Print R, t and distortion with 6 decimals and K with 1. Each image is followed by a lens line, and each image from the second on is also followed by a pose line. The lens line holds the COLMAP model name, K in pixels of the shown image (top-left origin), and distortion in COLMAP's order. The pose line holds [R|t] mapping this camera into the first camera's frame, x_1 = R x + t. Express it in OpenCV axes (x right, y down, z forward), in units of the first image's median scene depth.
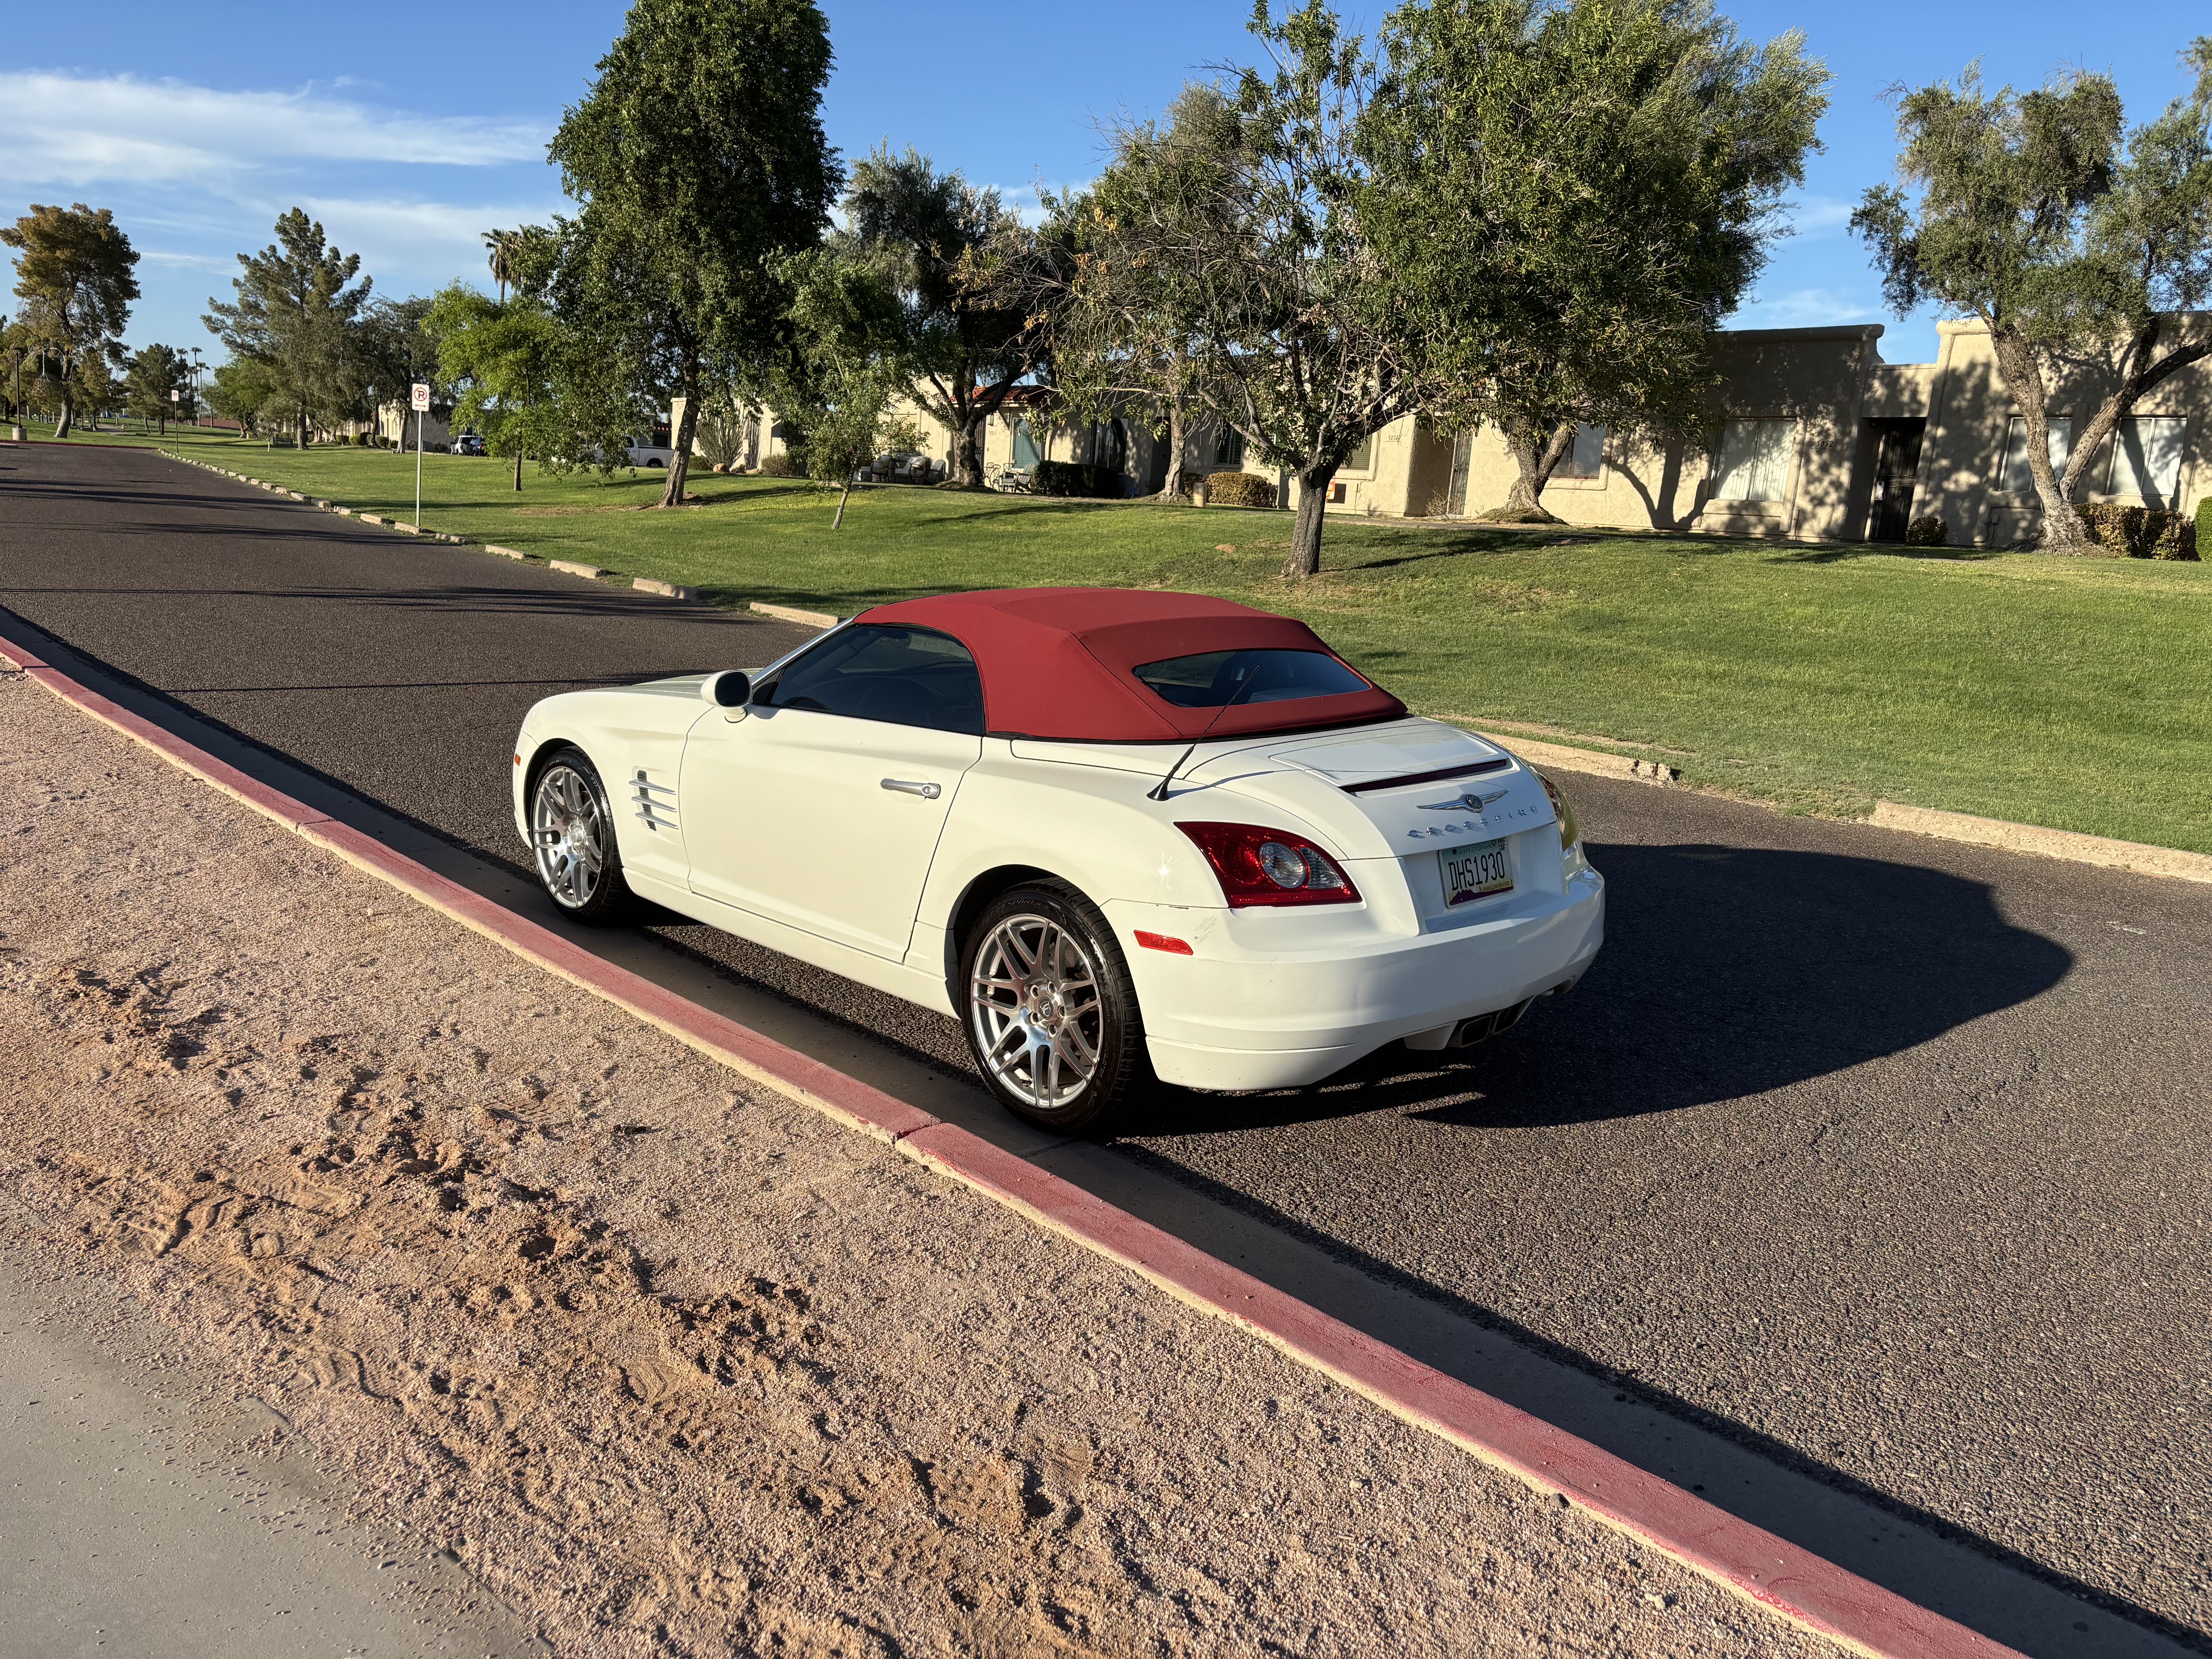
lens RADIAL K [[1673.3, 0, 1096.3], [0, 1673.3, 834.8], [0, 0, 1]] dist [0.051009, -0.053413]
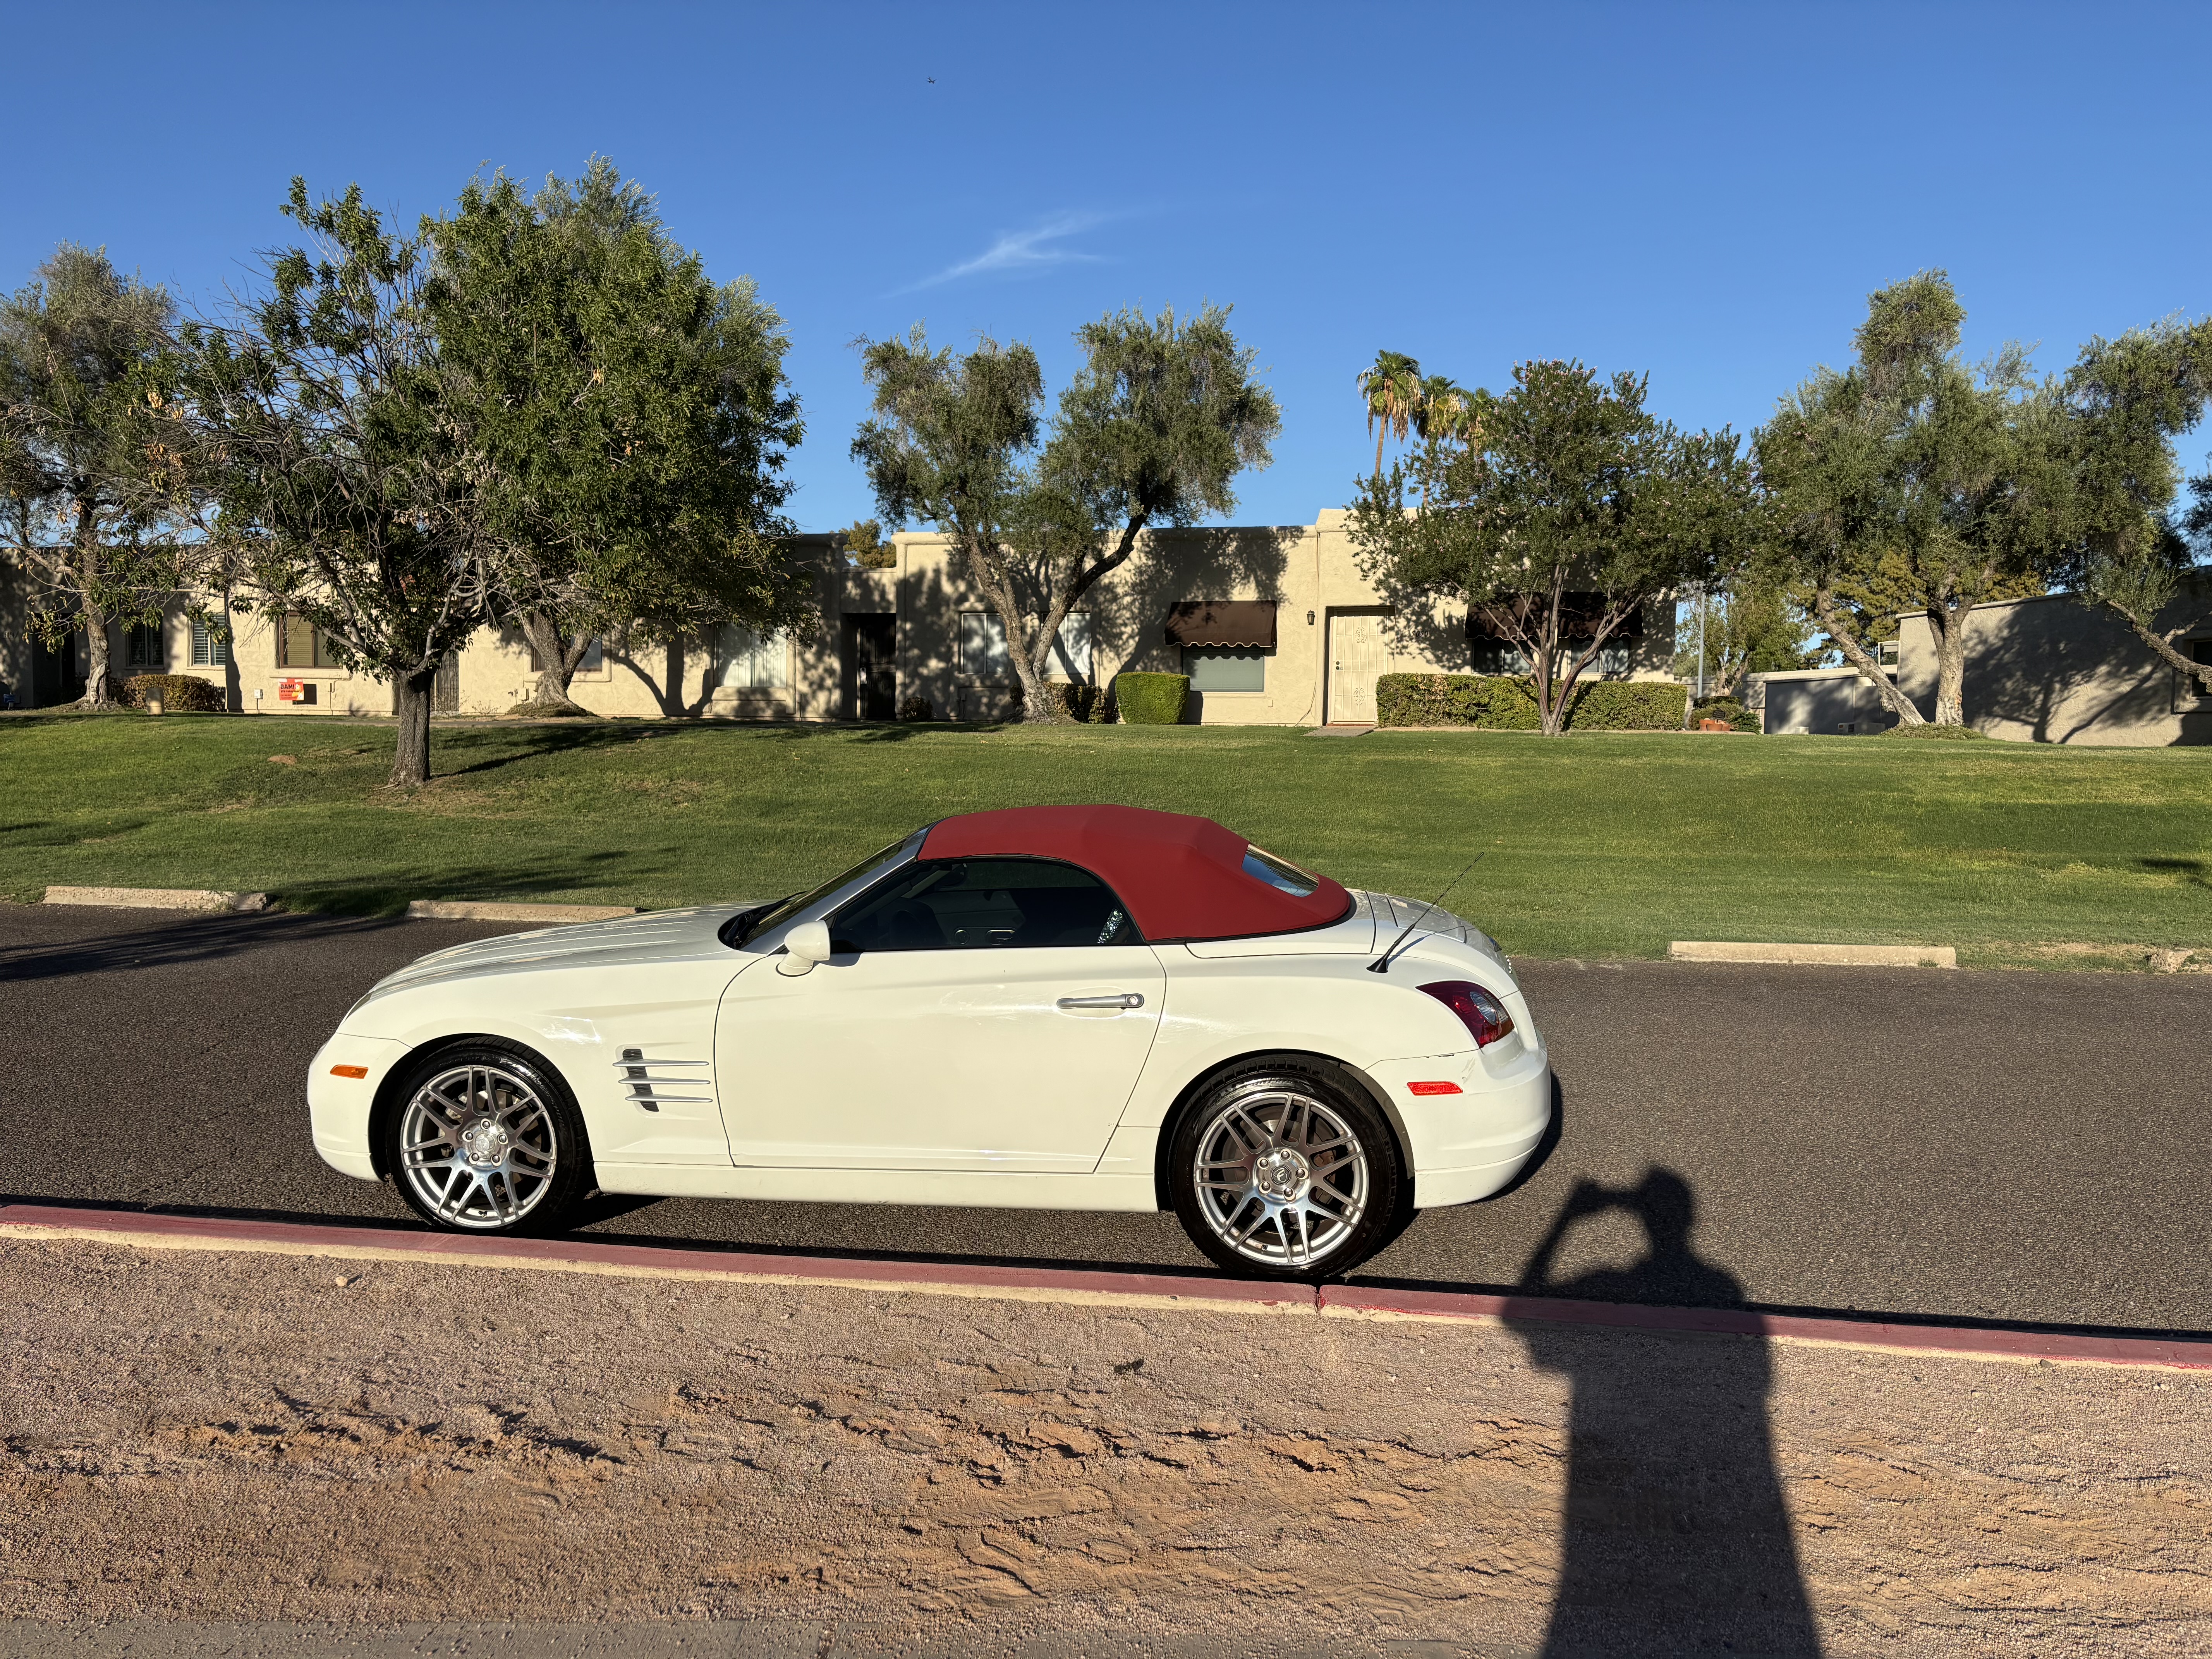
lens RADIAL K [[1673.3, 0, 1112.8], [0, 1673.3, 852.0], [0, 0, 1]] dist [0.051009, -0.053413]
pose [[0.779173, -0.098696, 0.618990, -0.124818], [0.157841, 0.986597, -0.041377, -0.012885], [-0.606610, 0.129942, 0.784308, 0.023921]]
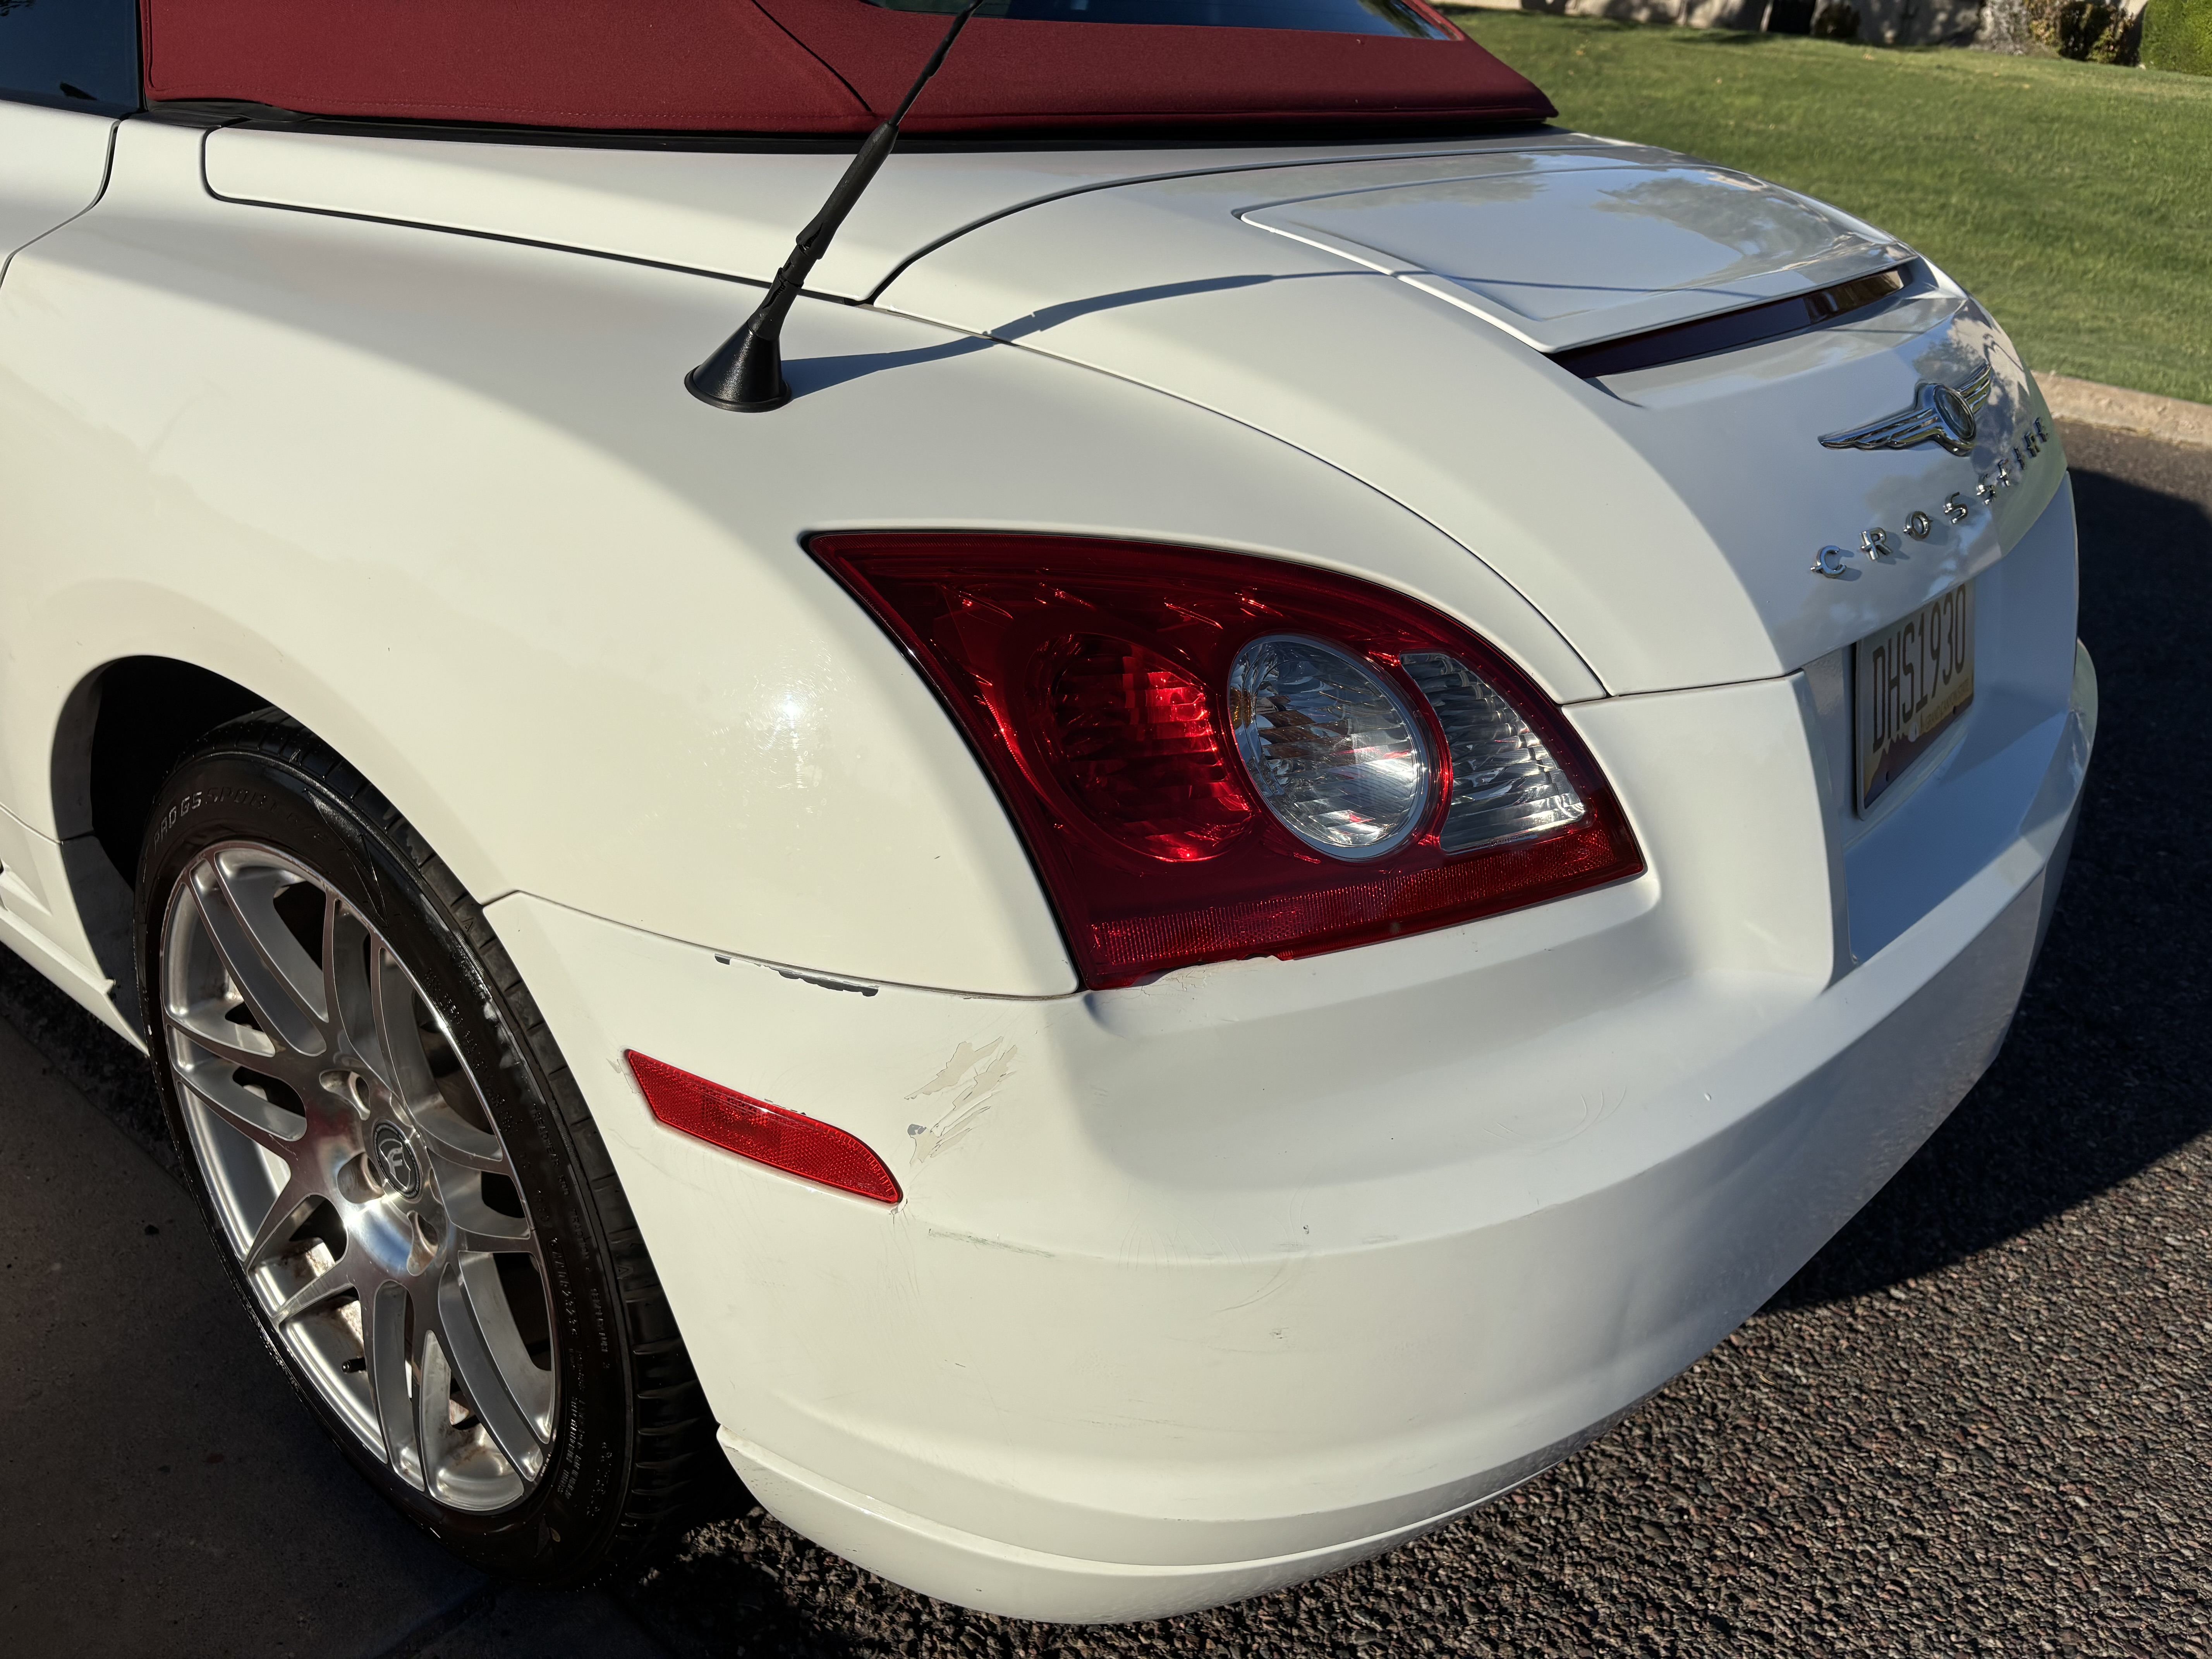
lens RADIAL K [[1673.3, 0, 1094.0], [0, 1673.3, 830.1], [0, 0, 1]] dist [0.051009, -0.053413]
pose [[0.992542, -0.015556, 0.120905, 0.008048], [-0.016932, 0.964617, 0.263111, -0.003791], [-0.120720, -0.263196, 0.957160, 0.114857]]
